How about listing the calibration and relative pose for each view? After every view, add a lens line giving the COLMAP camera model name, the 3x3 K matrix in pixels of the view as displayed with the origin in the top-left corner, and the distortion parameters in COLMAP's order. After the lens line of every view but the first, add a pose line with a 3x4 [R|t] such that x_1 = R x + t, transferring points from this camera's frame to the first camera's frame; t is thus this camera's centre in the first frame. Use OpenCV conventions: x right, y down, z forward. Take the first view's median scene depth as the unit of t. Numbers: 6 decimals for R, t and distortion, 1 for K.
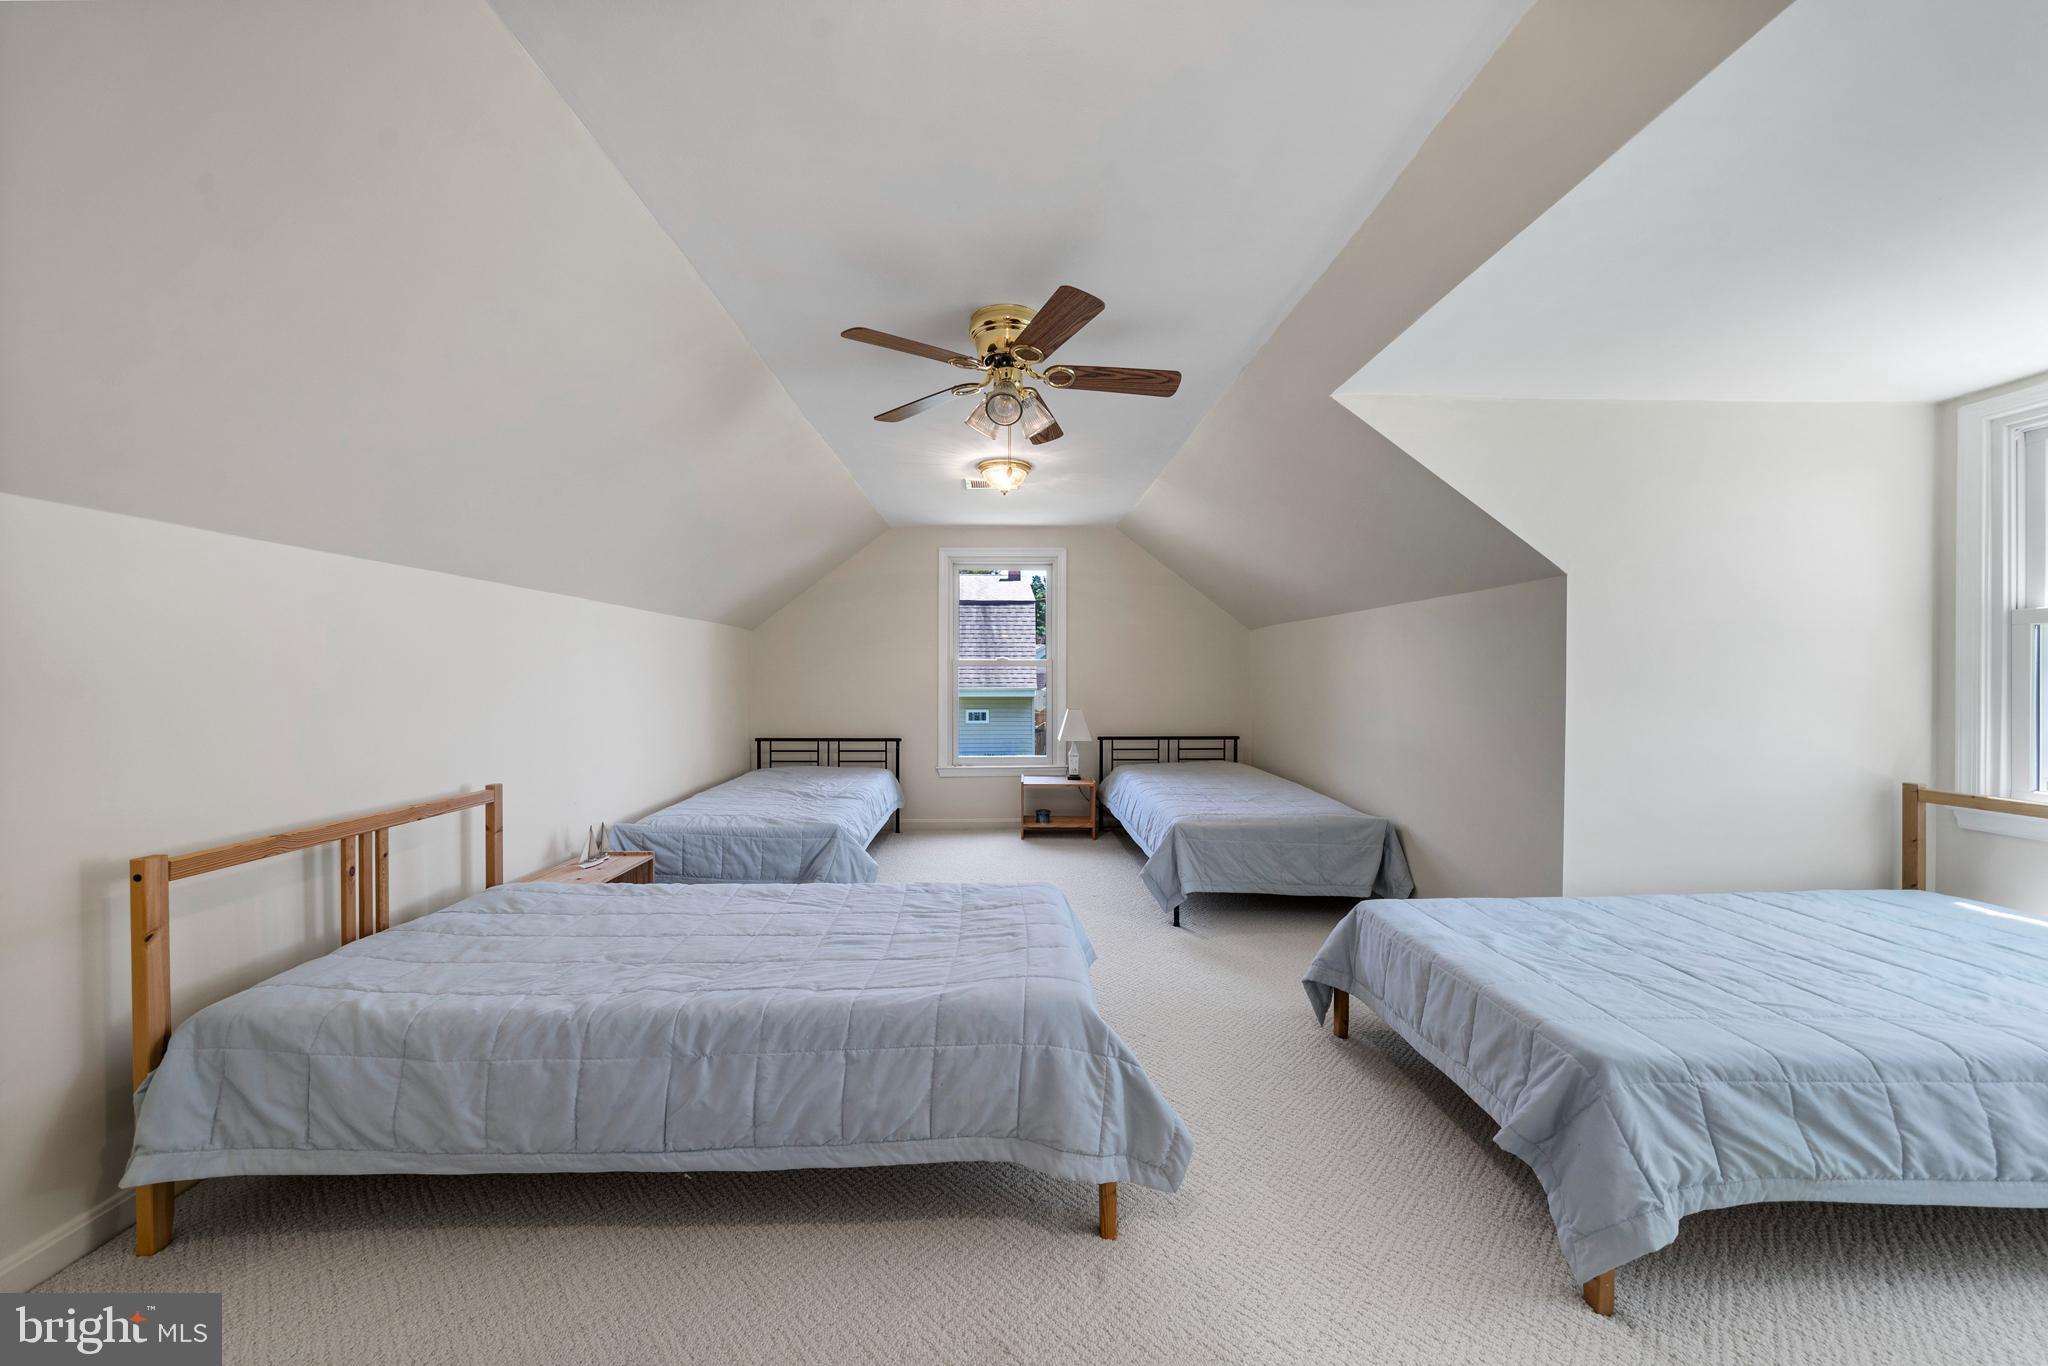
lens RADIAL K [[734.6, 0, 1024.0], [0, 734.6, 683.0], [0, 0, 1]] dist [-0.005102, -0.000220]
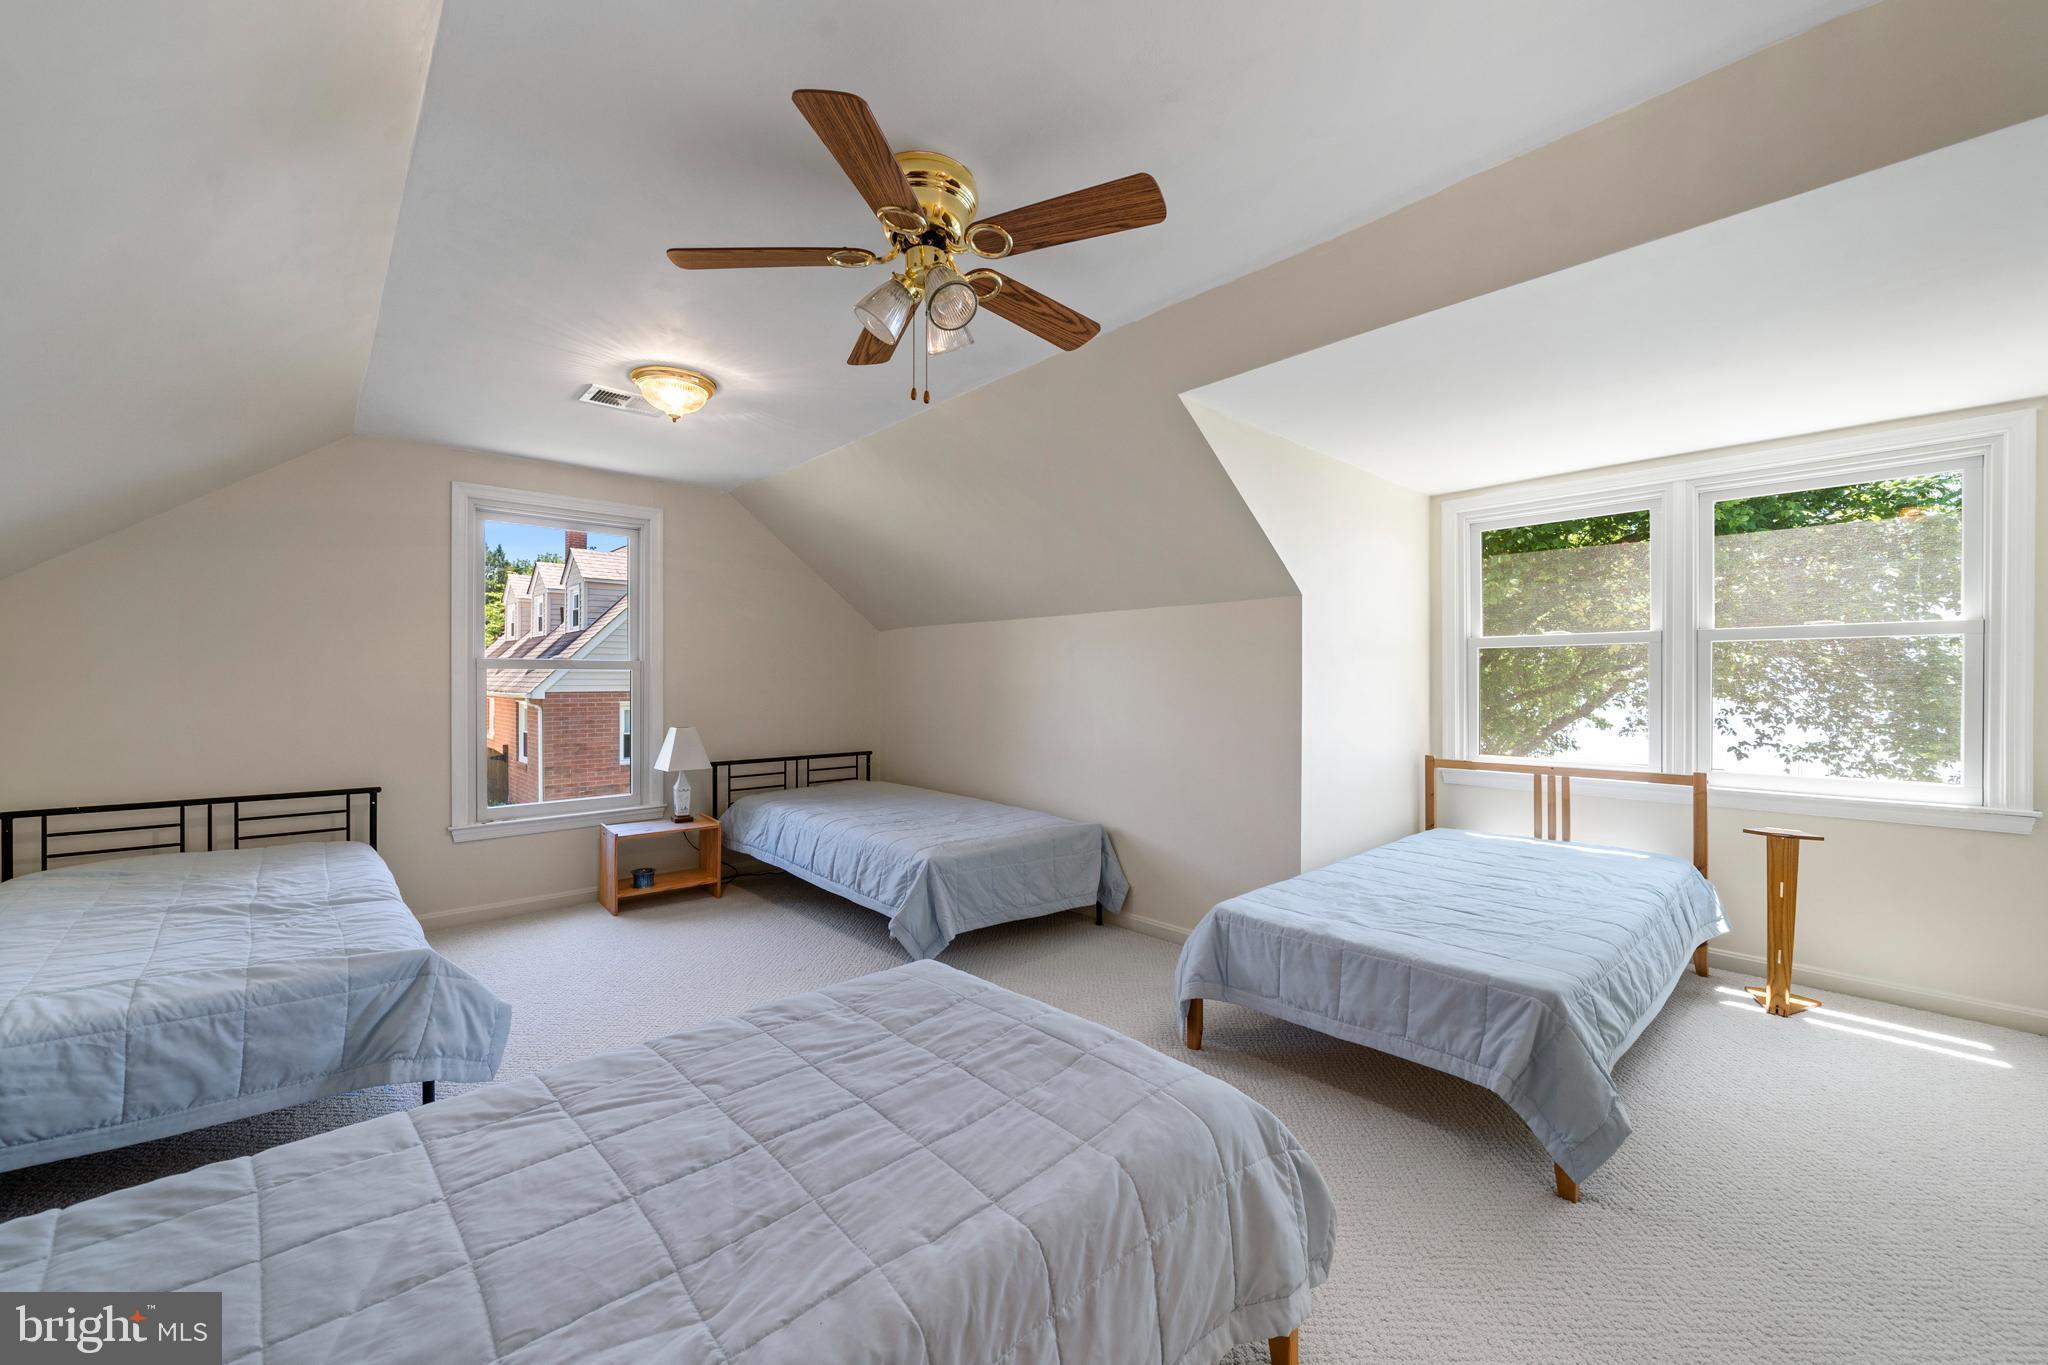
lens RADIAL K [[800.6, 0, 1026.2], [0, 800.6, 687.2], [0, 0, 1]] dist [-0.004271, -0.000065]
pose [[0.747438, -0.006140, 0.664303, -0.446579], [0.008715, 0.999962, -0.000564, -0.003478], [-0.664275, 0.006211, 0.747463, 0.345603]]
